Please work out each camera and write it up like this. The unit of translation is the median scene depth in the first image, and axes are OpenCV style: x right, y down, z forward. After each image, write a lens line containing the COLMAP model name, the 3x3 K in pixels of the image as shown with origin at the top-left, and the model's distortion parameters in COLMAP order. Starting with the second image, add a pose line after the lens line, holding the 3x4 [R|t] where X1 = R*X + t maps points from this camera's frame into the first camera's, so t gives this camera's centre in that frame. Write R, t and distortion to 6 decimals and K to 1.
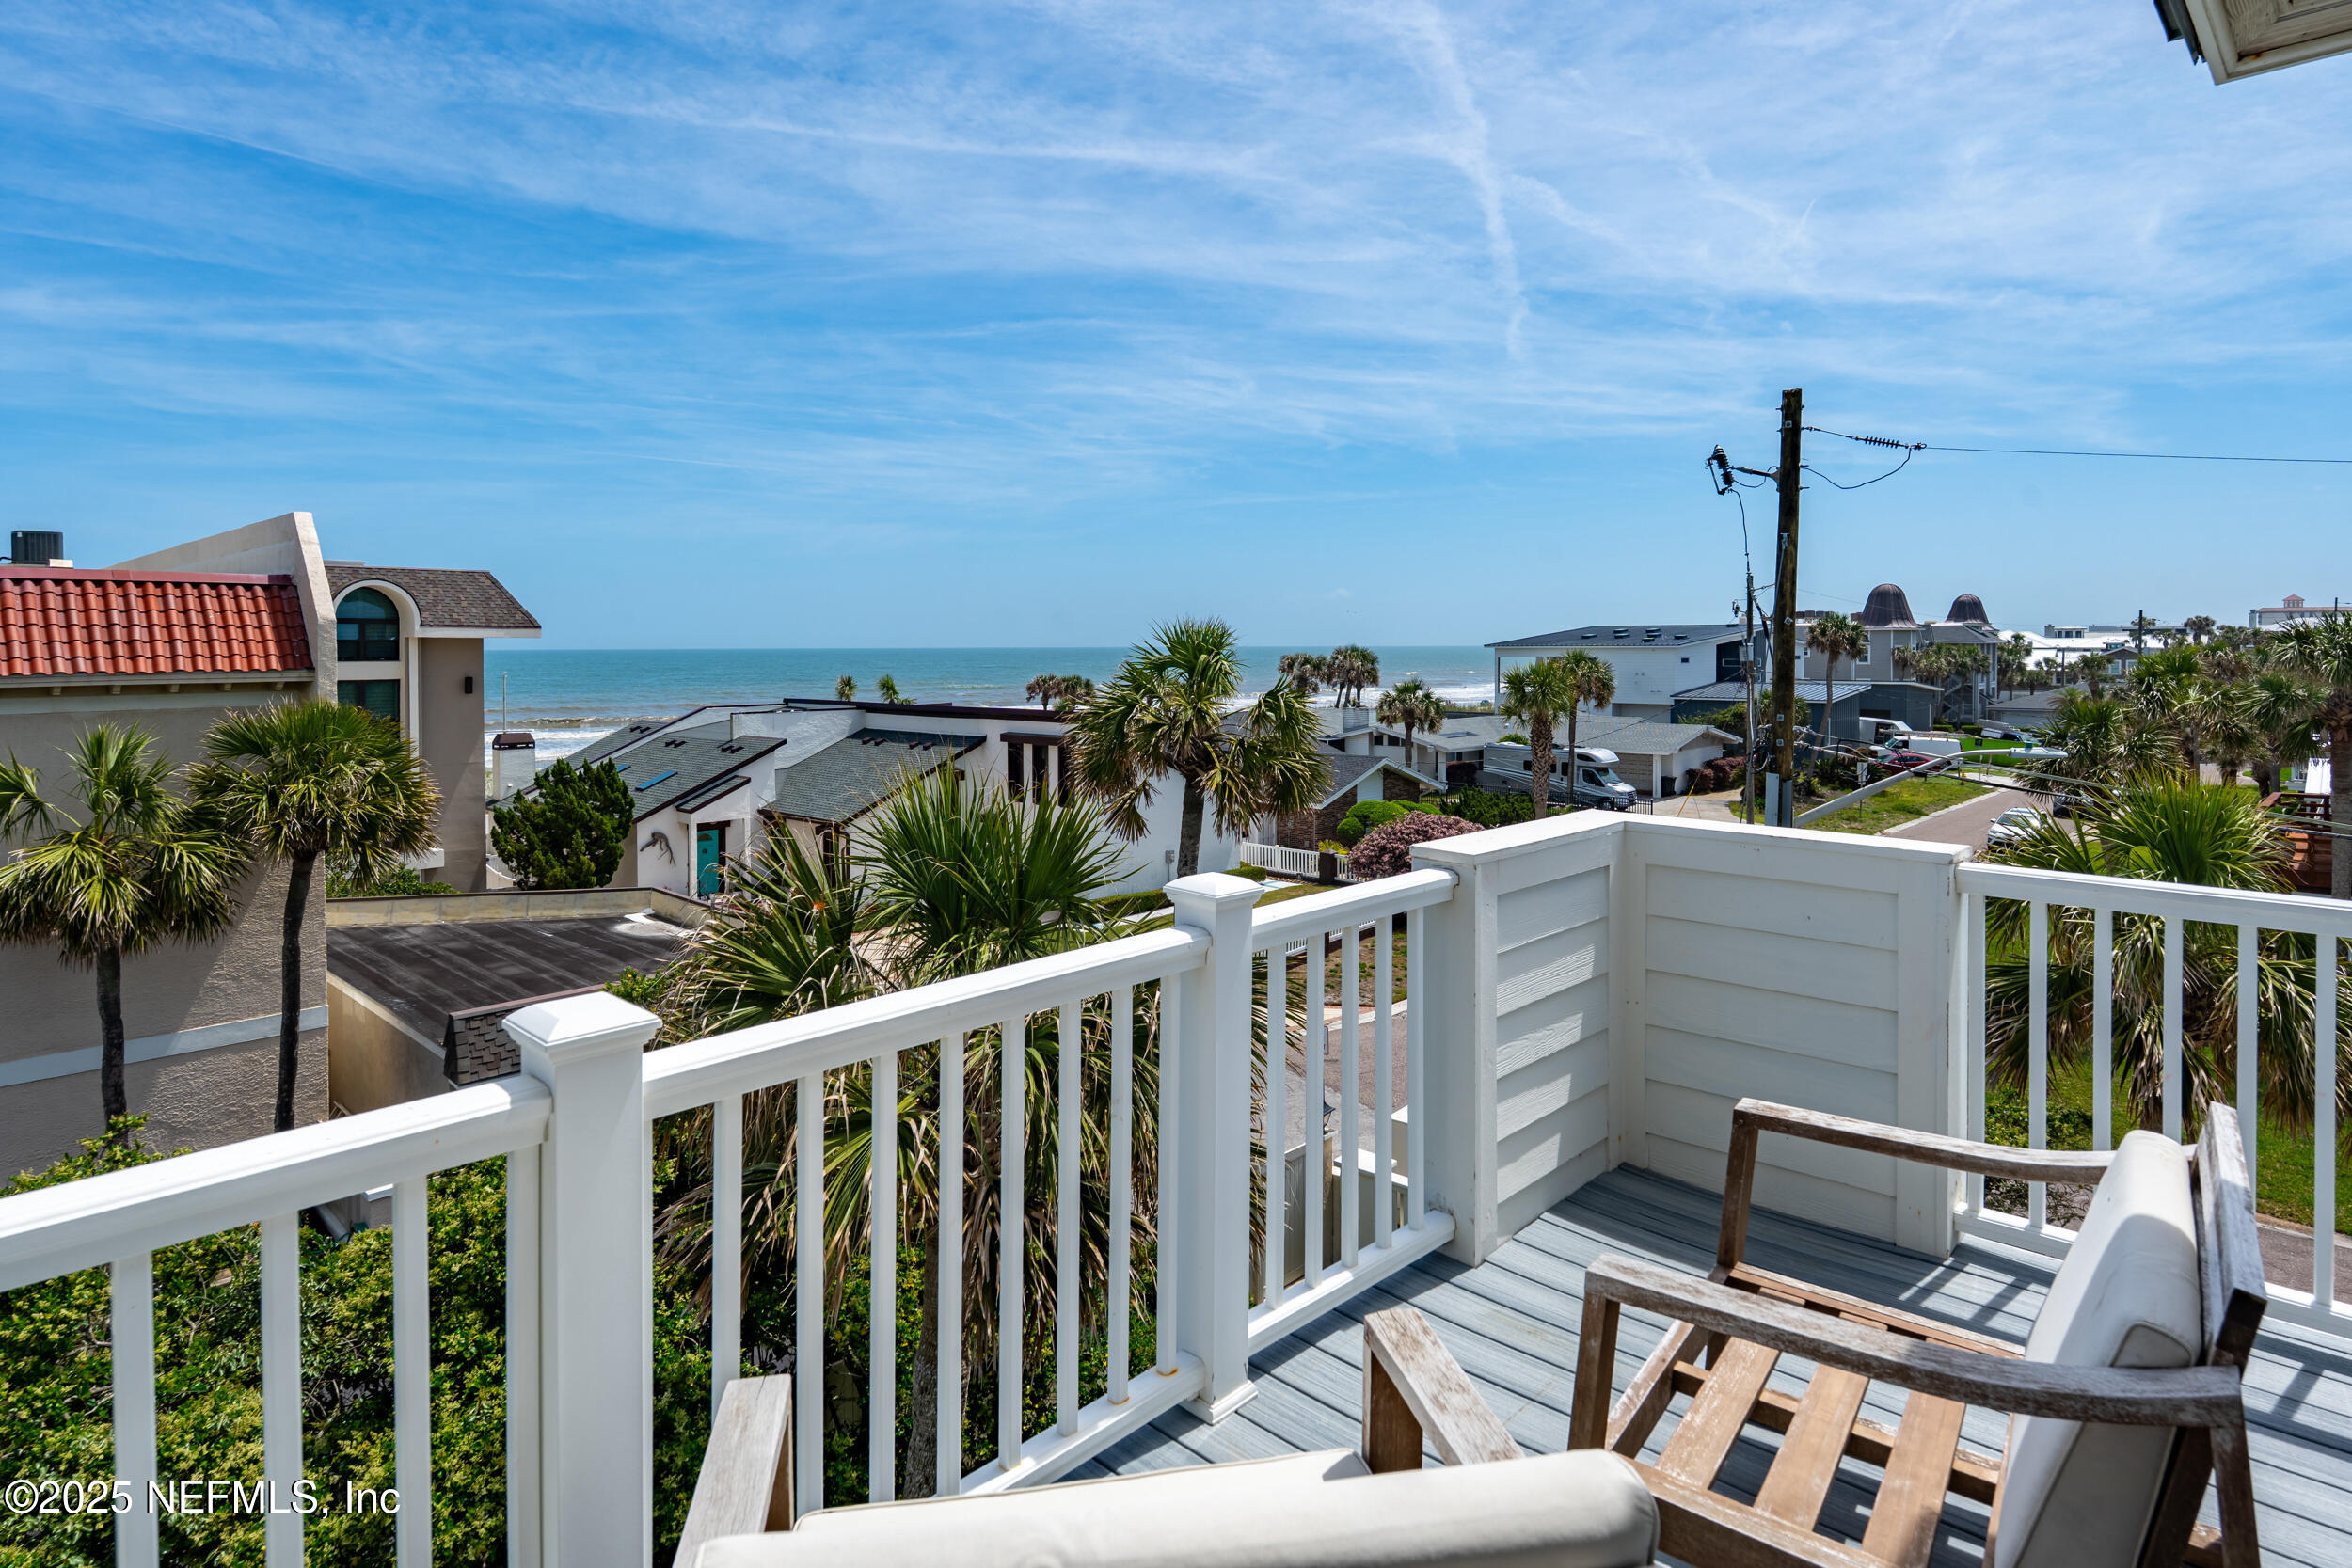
lens RADIAL K [[1279.8, 0, 1175.1], [0, 1279.8, 702.6], [0, 0, 1]] dist [0.005991, 0.000296]
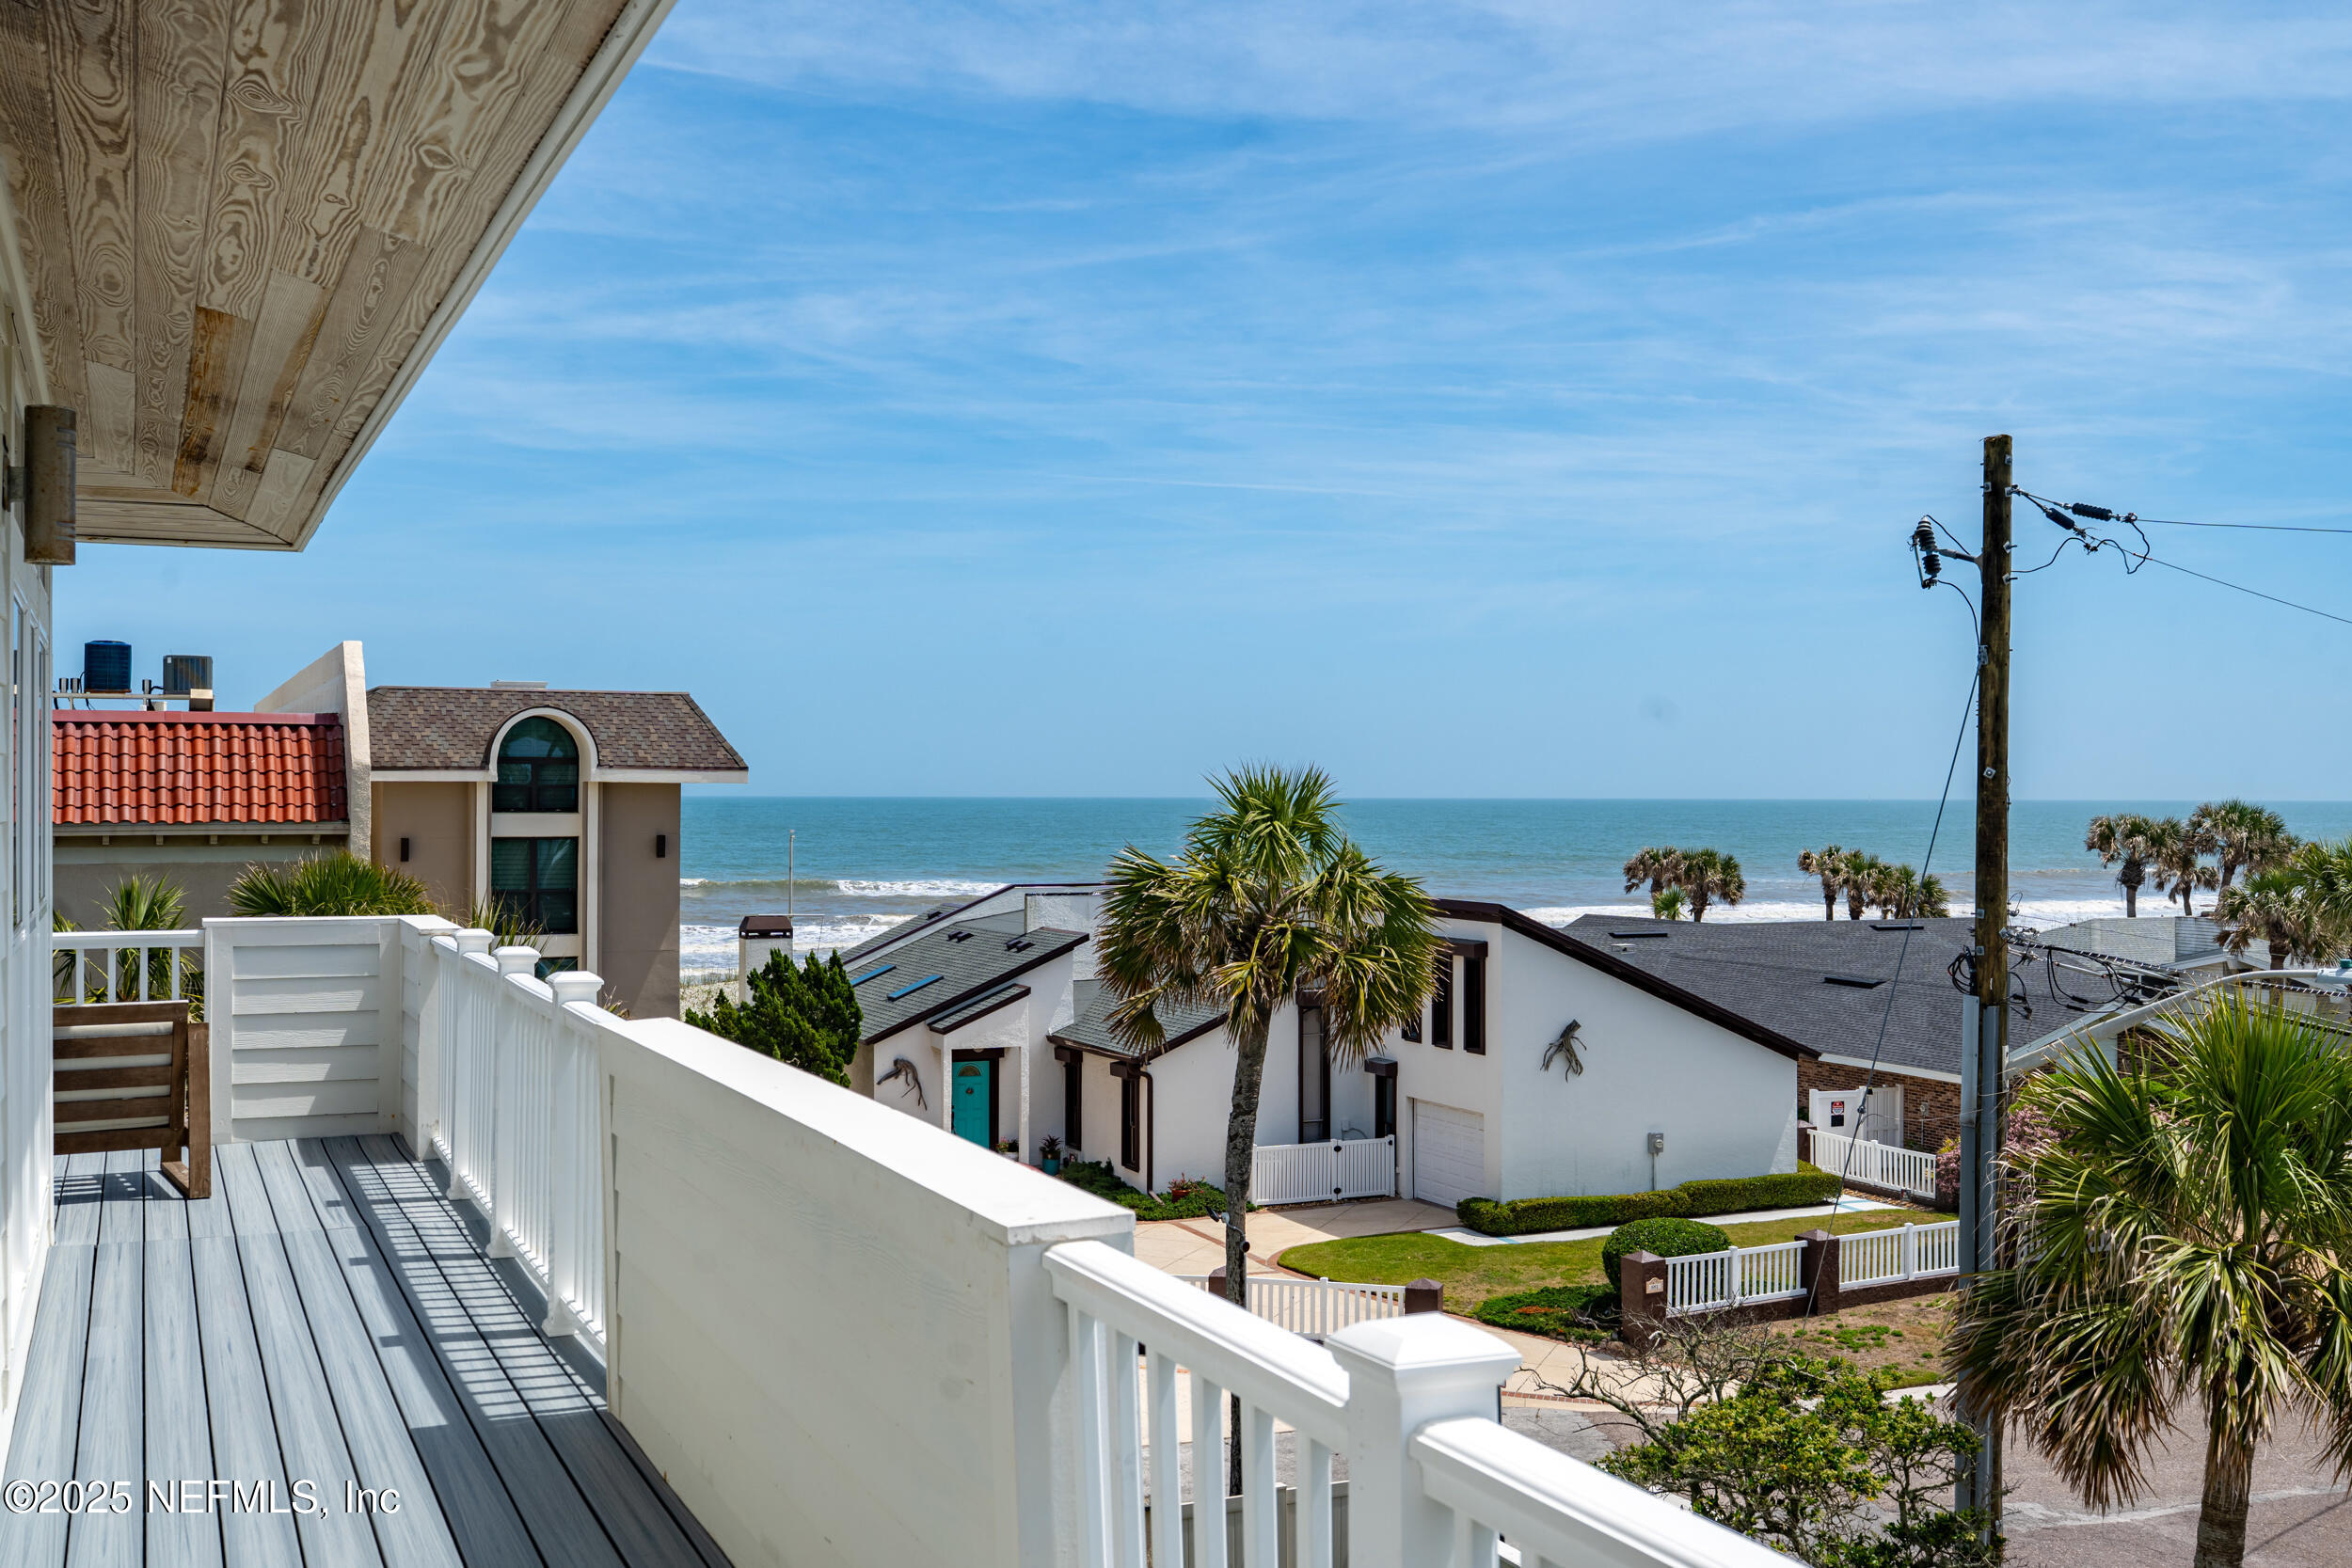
lens RADIAL K [[2261.1, 0, 1176.0], [0, 2261.1, 784.0], [0, 0, 1]] dist [-0.001794, 0.018014]
pose [[0.929371, 0.004572, -0.369119, 0.265278], [-0.022831, 0.998721, -0.045113, 0.003594], [0.368441, 0.050354, 0.928287, -0.142762]]
